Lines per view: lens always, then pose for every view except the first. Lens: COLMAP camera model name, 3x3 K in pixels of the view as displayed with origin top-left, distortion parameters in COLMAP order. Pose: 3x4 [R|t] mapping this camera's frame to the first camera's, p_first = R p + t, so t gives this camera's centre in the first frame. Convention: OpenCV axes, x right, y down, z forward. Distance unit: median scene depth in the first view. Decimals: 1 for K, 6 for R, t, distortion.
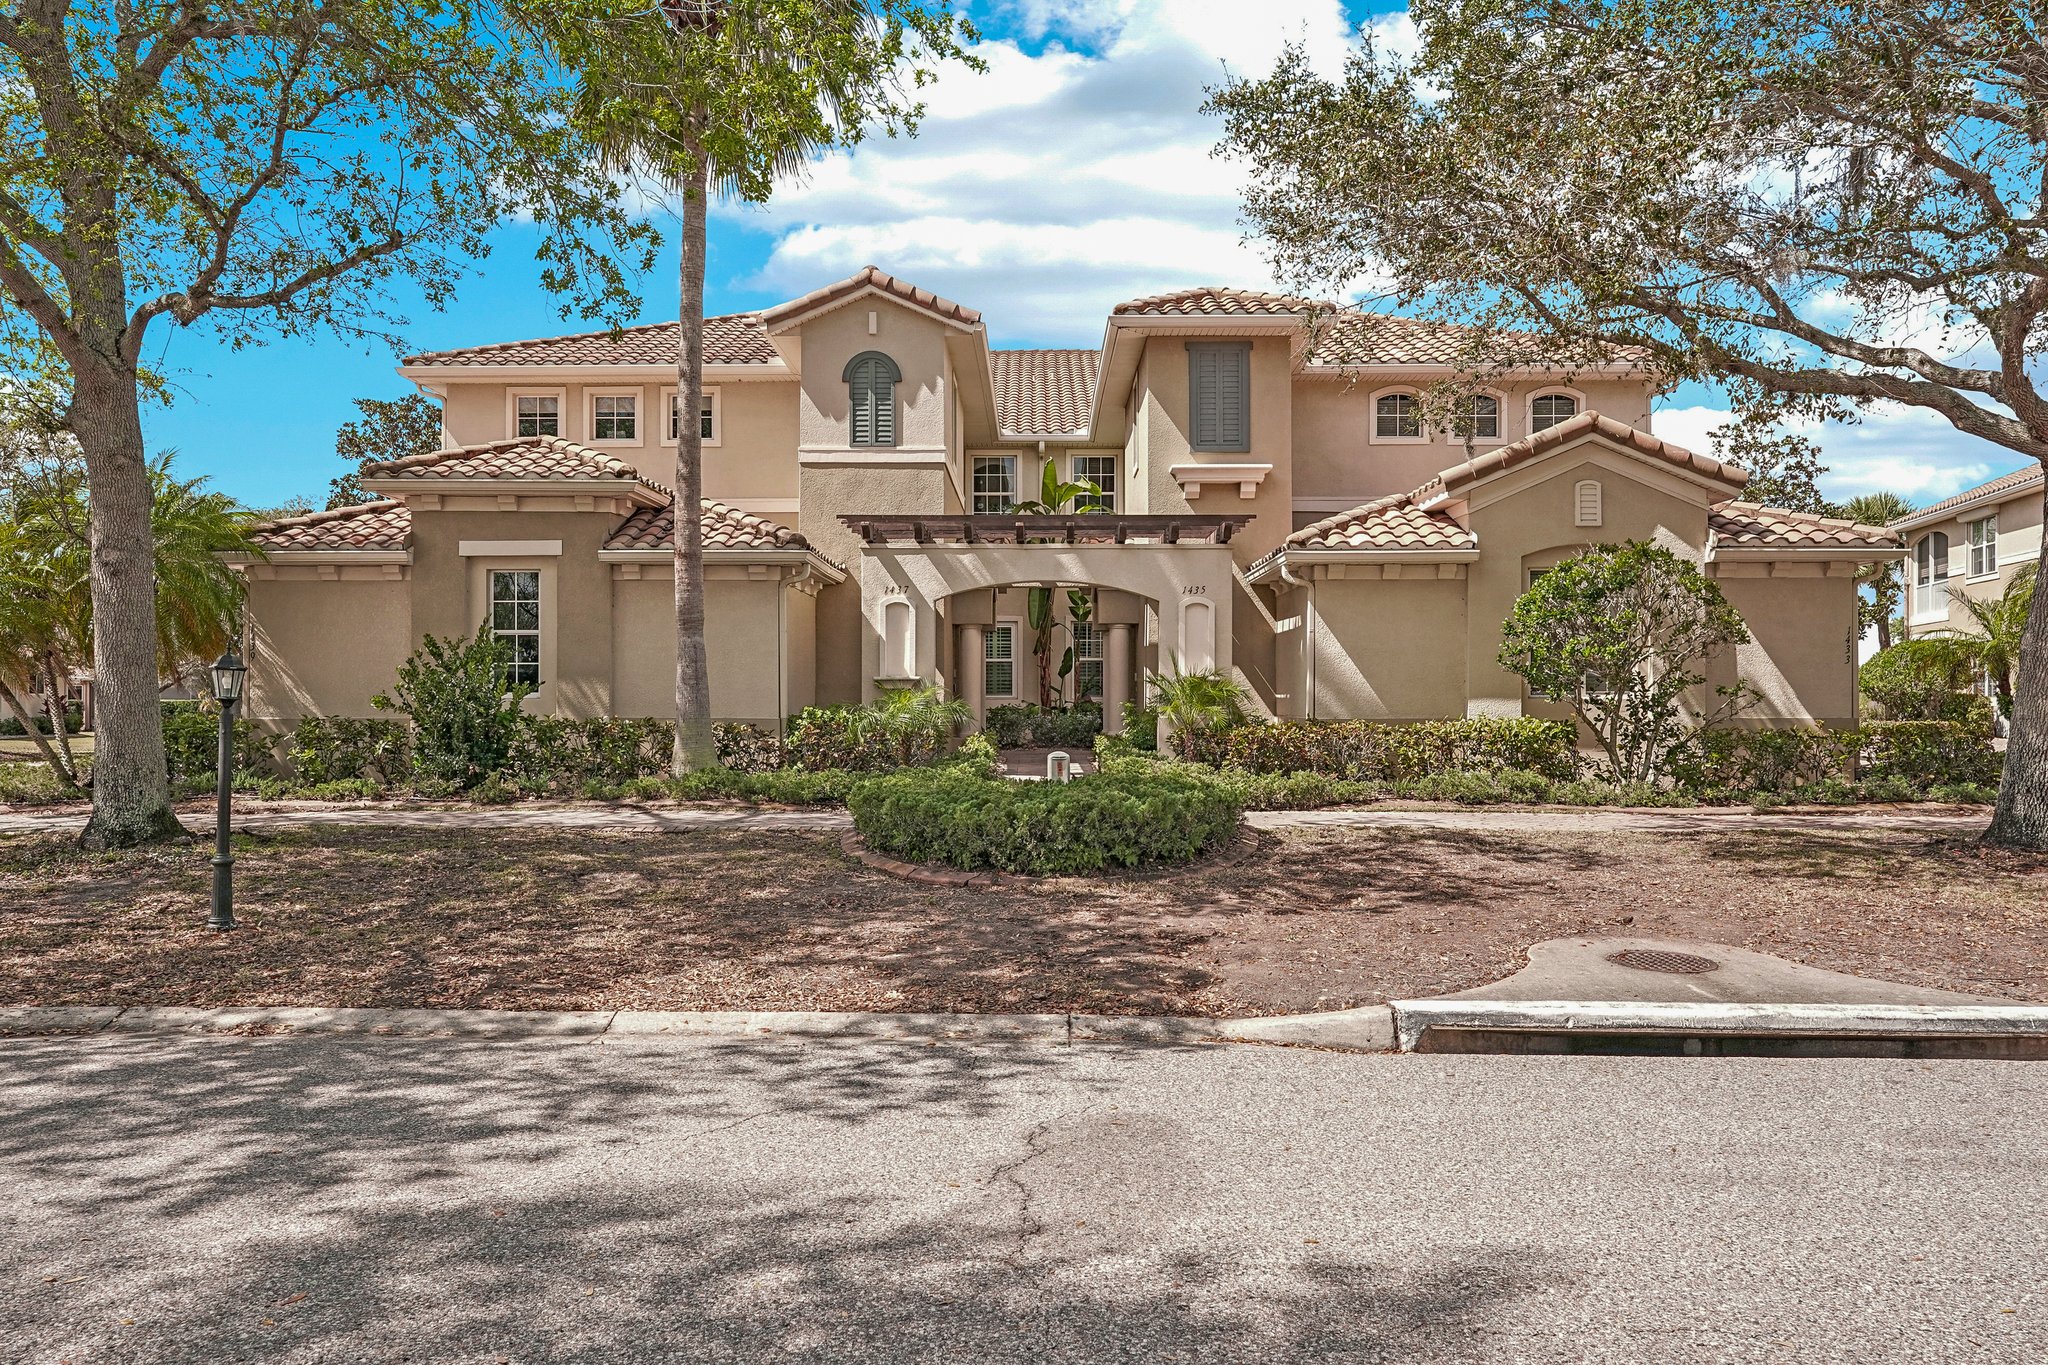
lens RADIAL K [[1507.2, 0, 1026.3], [0, 1507.2, 685.7], [0, 0, 1]] dist [-0.000507, -0.000706]
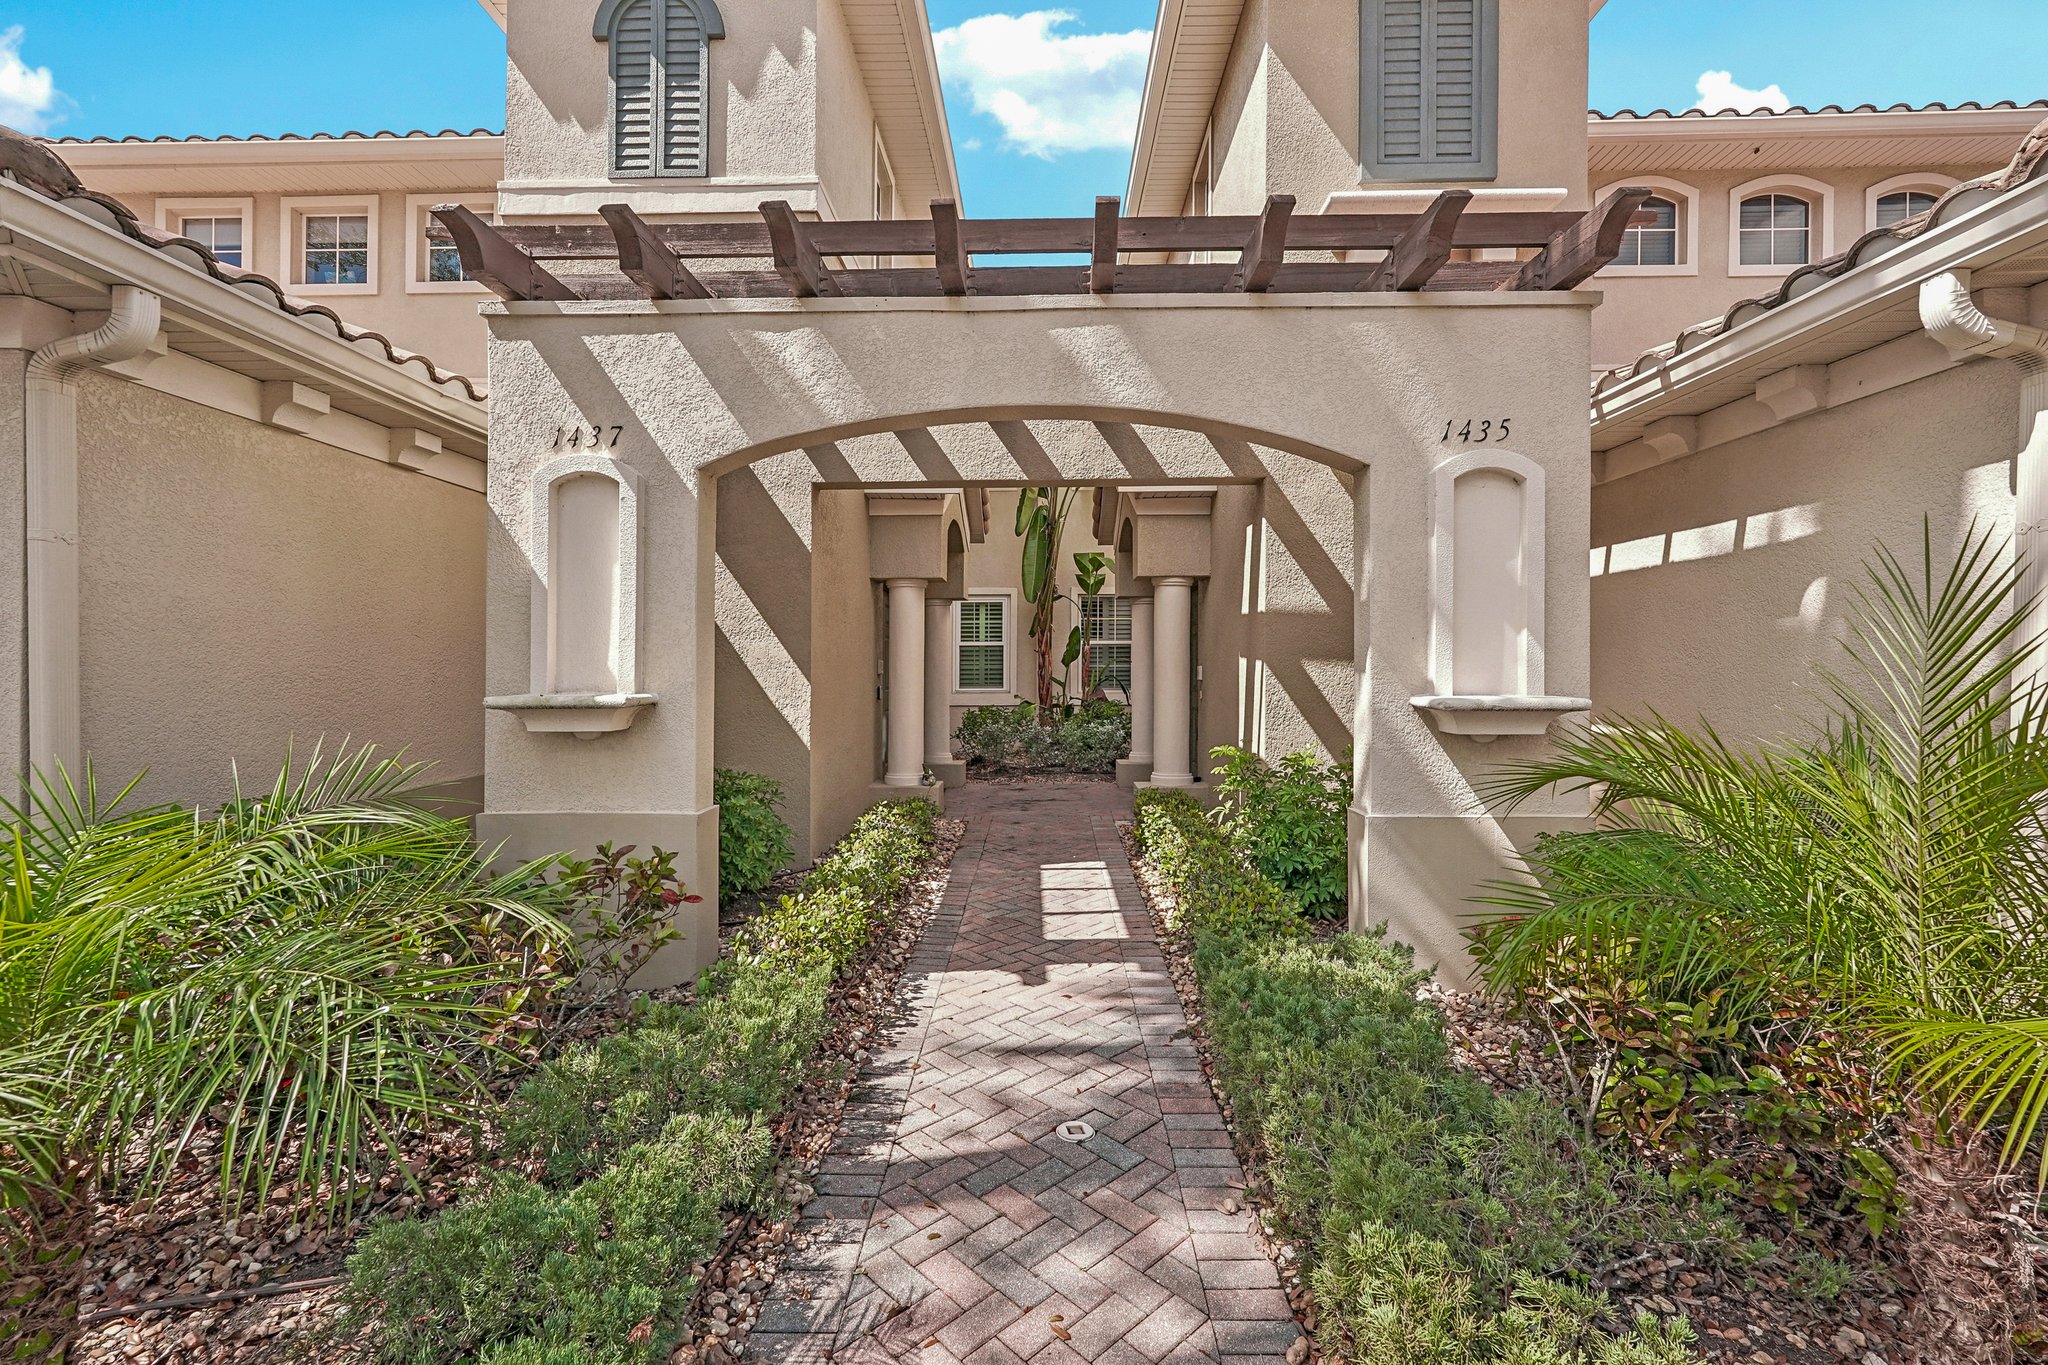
lens RADIAL K [[939.2, 0, 998.0], [0, 939.2, 650.9], [0, 0, 1]] dist [0.018714, 0.000079]
pose [[0.999047, -0.000900, -0.043648, 0.013282], [0.000533, 0.999964, -0.008433, -0.012782], [0.043654, 0.008401, 0.999011, 0.715093]]
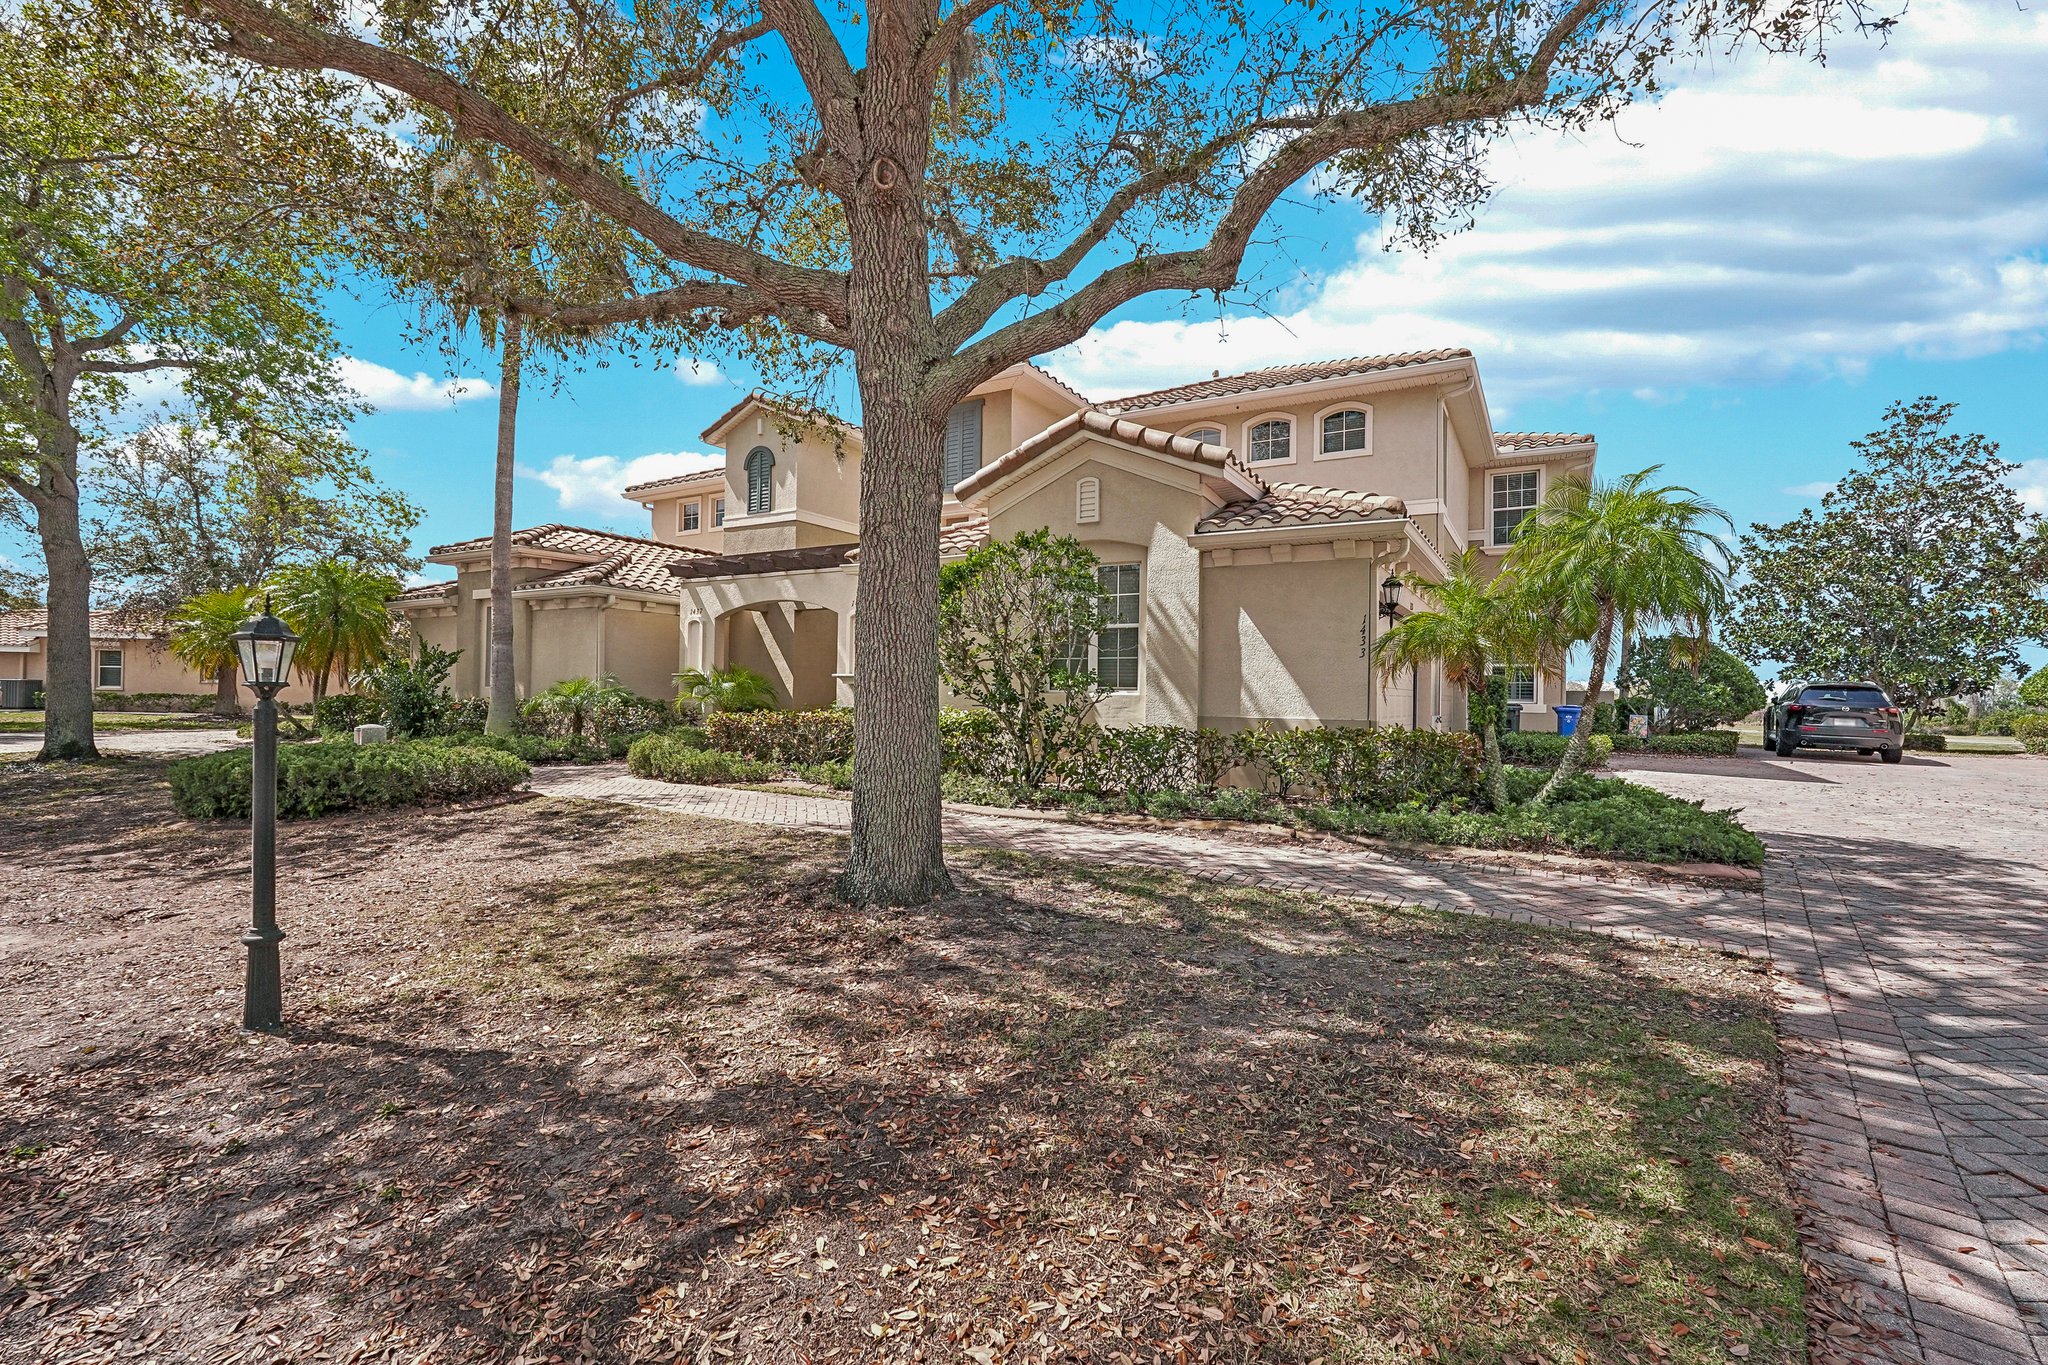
lens RADIAL K [[888.3, 0, 1022.9], [0, 888.3, 677.9], [0, 0, 1]] dist [-0.001306, 0.000144]
pose [[0.866098, 0.003831, -0.499860, 0.531934], [-0.006800, 0.999968, -0.004117, -0.000667], [0.499828, 0.006964, 0.866096, 0.393417]]
